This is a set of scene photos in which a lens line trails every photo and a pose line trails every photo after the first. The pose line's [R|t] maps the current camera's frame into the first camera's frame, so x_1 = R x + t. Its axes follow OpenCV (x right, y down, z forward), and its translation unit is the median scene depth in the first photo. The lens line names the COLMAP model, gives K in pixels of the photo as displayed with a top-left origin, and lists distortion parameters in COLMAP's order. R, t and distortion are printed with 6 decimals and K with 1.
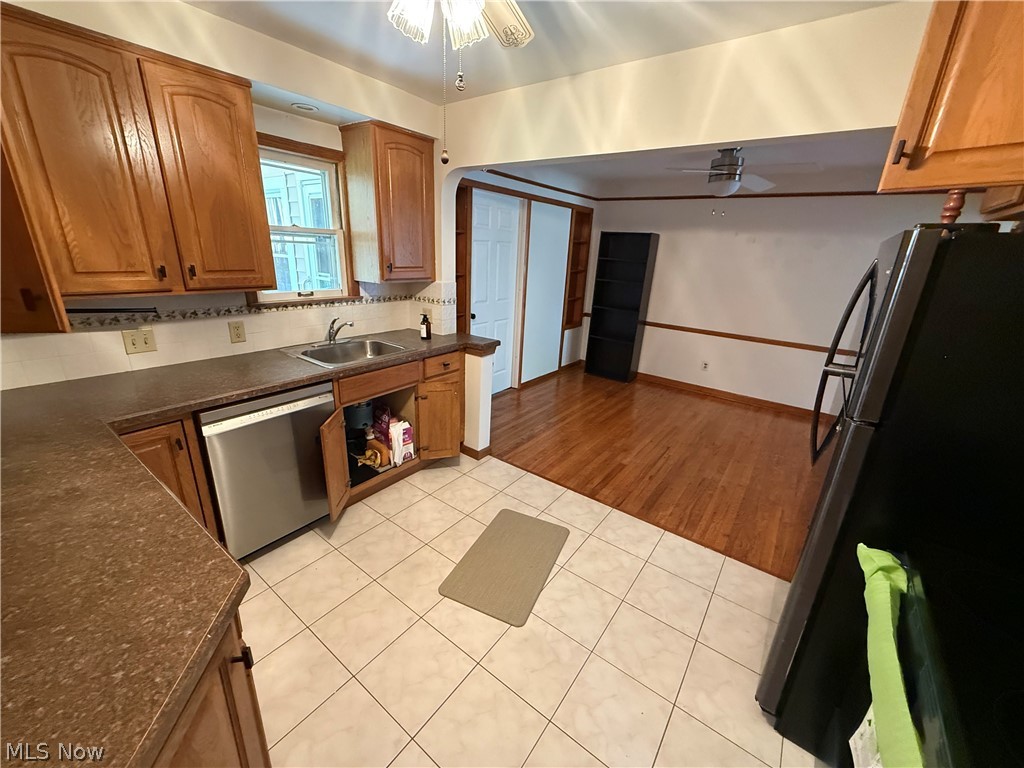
lens RADIAL K [[408.1, 0, 509.8], [0, 408.1, 381.9], [0, 0, 1]] dist [0.000425, -0.000005]
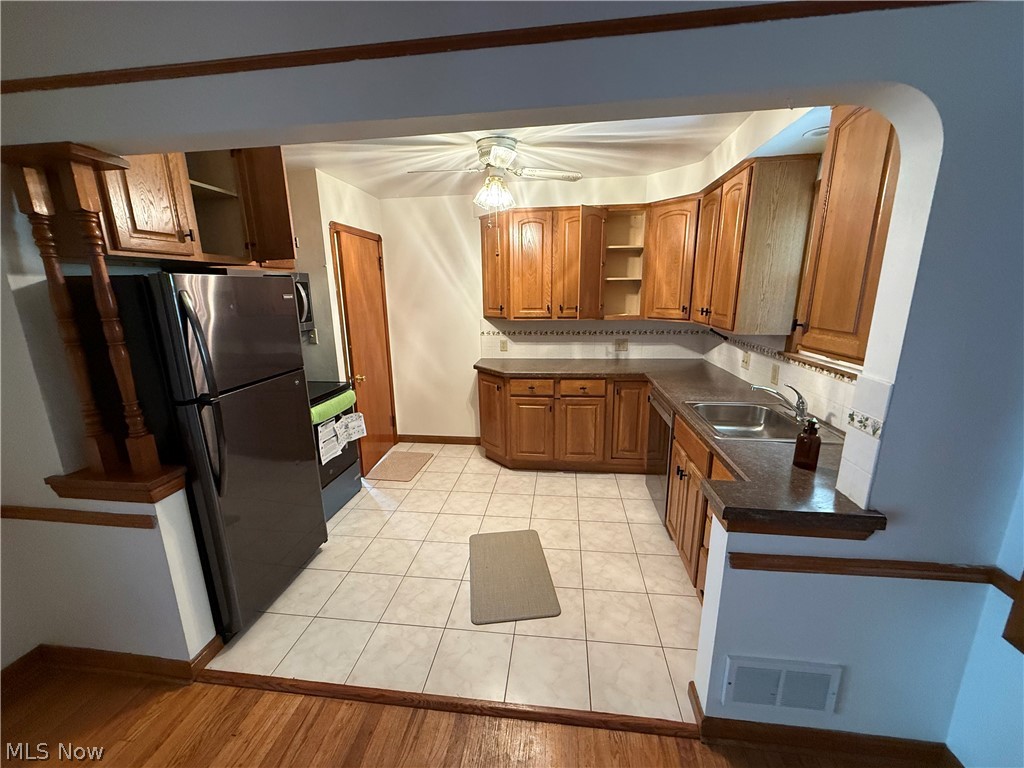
lens RADIAL K [[408.1, 0, 511.5], [0, 408.1, 386.5], [0, 0, 1]] dist [0.000425, -0.000005]
pose [[-0.867691, 0.082090, -0.490280, 0.489187], [-0.181104, 0.866287, 0.465563, -0.495582], [0.462941, 0.492756, -0.736802, 1.570333]]
